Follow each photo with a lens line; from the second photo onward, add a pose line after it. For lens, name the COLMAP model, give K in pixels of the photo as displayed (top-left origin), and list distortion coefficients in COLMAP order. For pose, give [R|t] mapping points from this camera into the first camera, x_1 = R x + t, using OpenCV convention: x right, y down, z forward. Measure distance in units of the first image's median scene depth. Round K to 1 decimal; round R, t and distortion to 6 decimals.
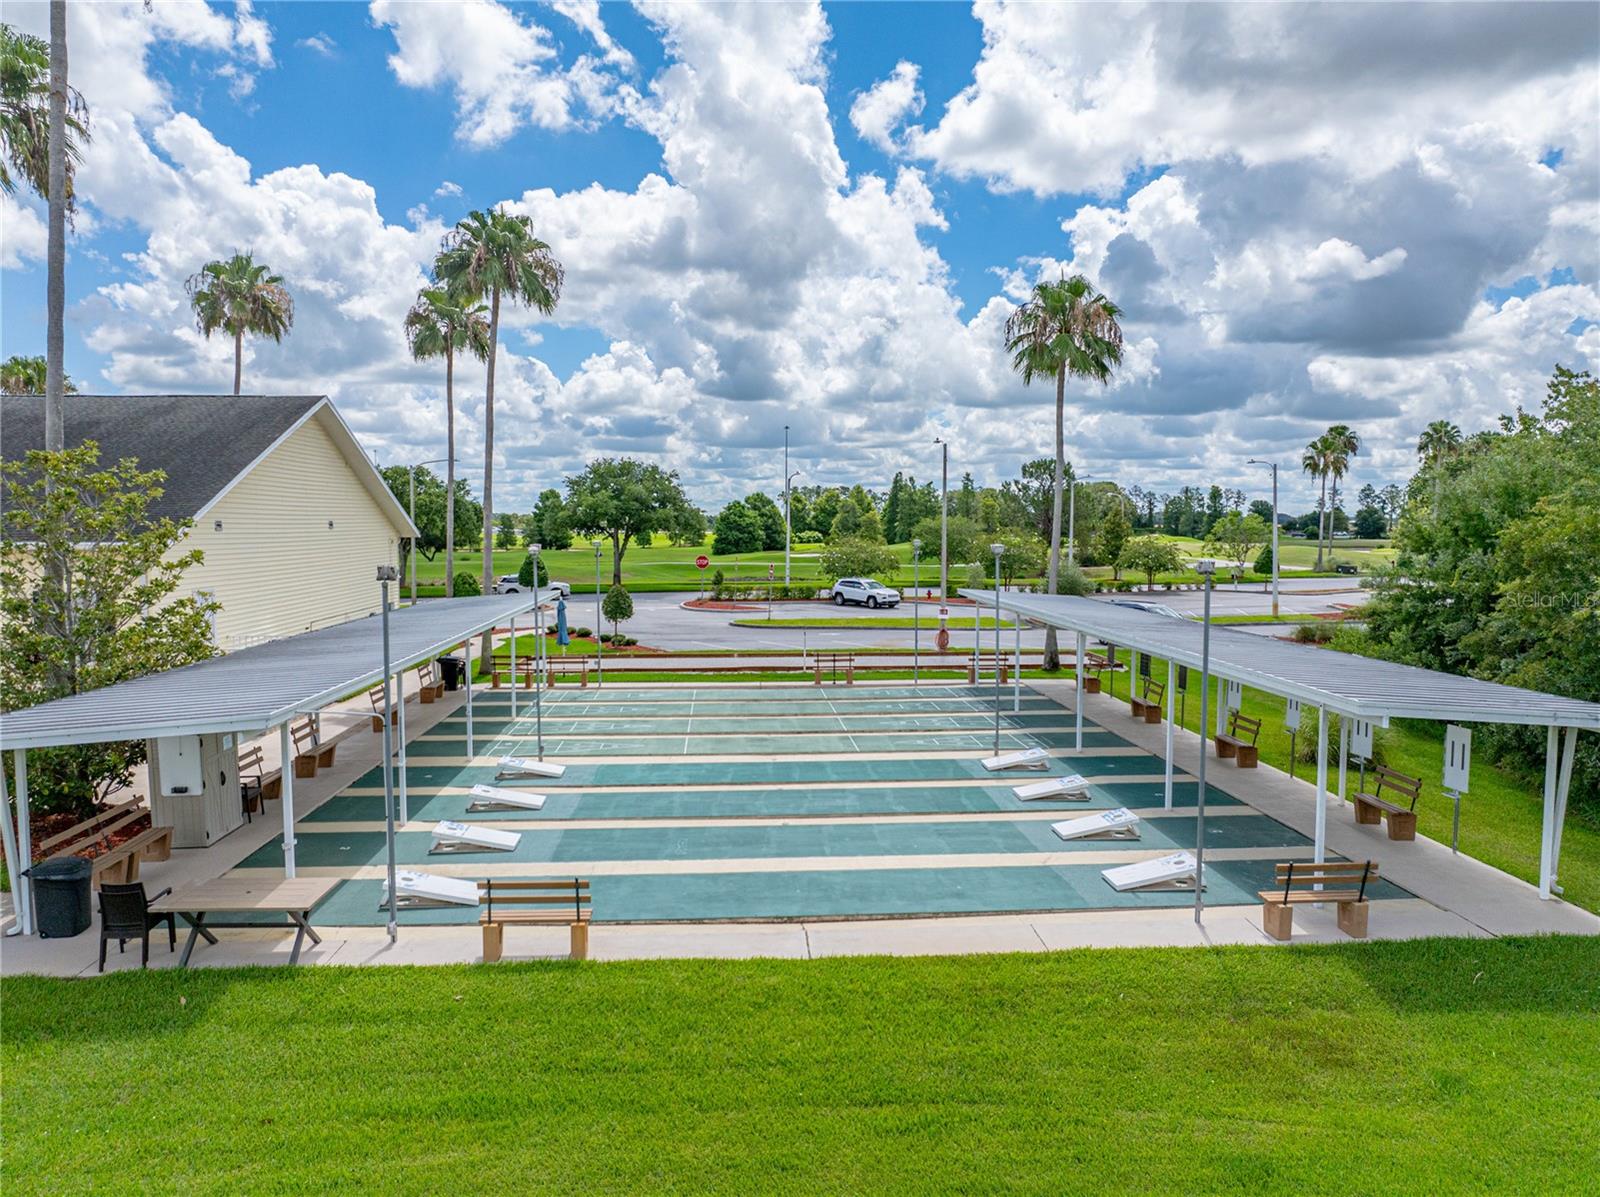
lens RADIAL K [[1140.9, 0, 803.3], [0, 1140.9, 597.3], [0, 0, 1]] dist [-0.010112, 0.002769]
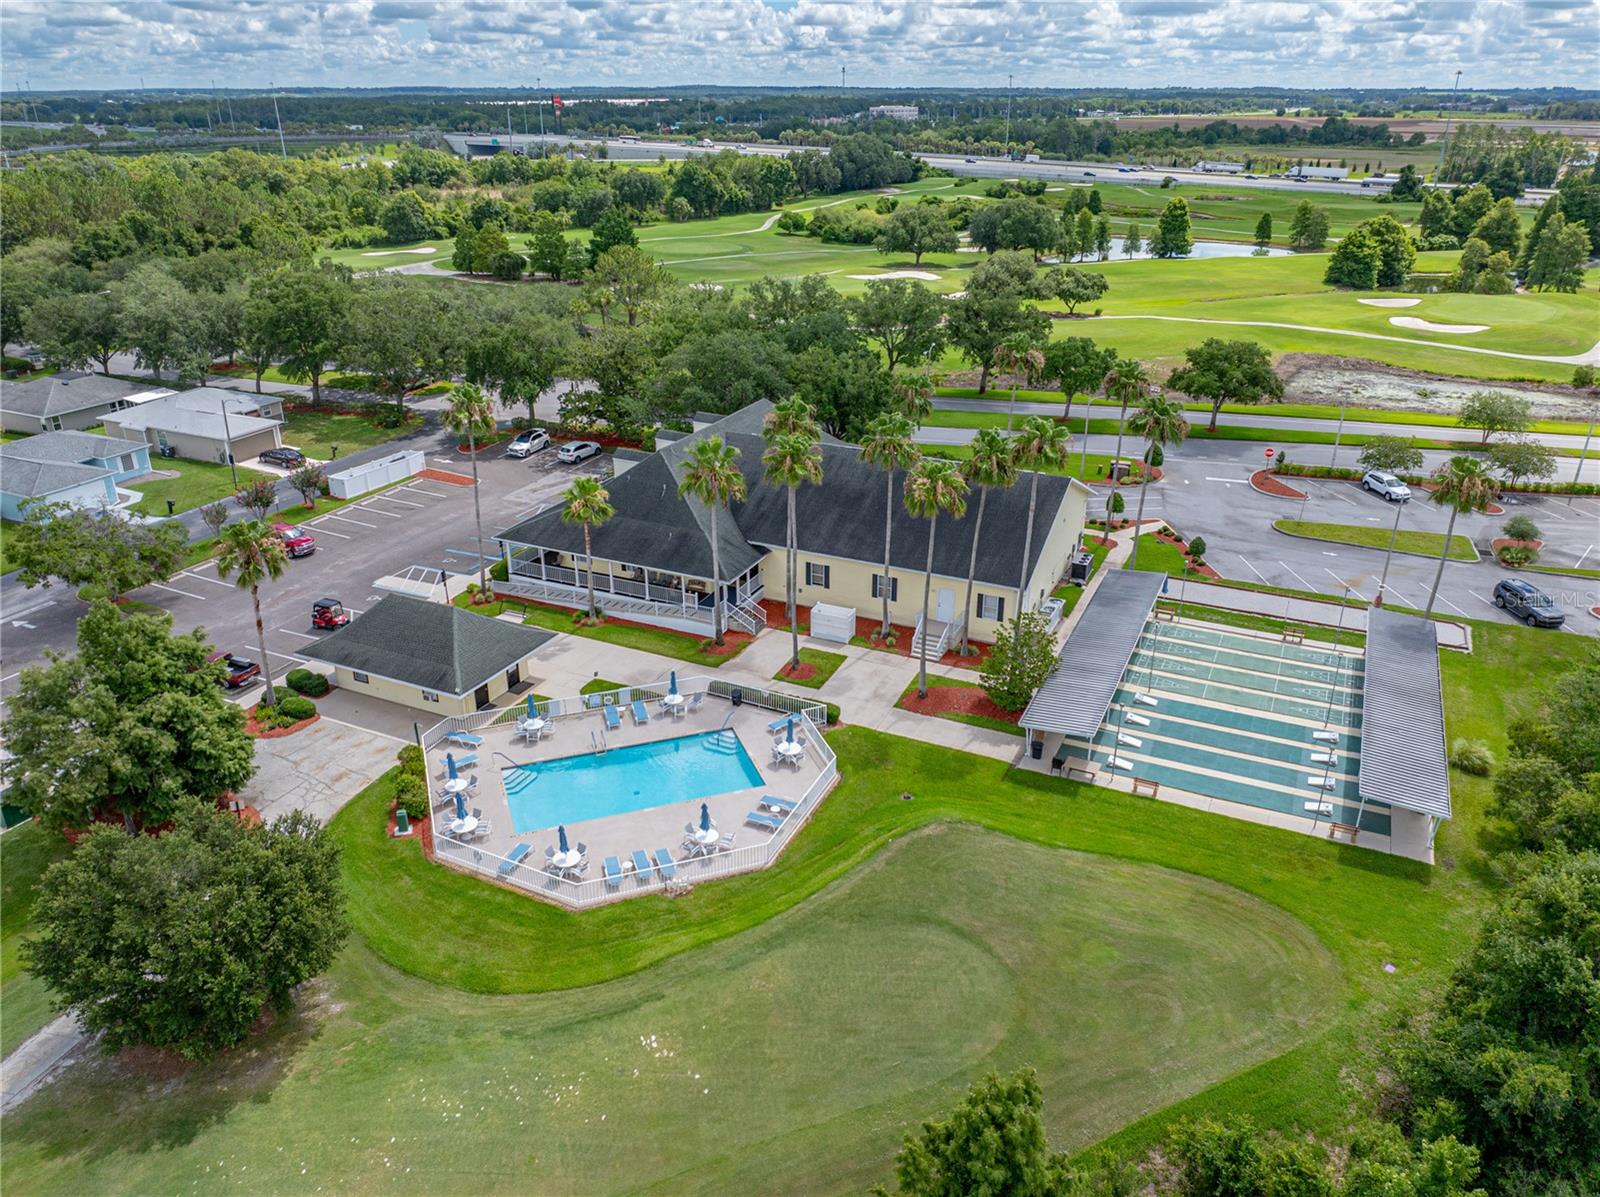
lens RADIAL K [[1140.9, 0, 807.8], [0, 1140.9, 597.0], [0, 0, 1]] dist [-0.010112, 0.002769]
pose [[0.874760, 0.193155, -0.444395, 0.337655], [-0.029529, 0.936661, 0.348991, -1.456380], [0.483656, -0.292161, 0.825057, -2.341723]]
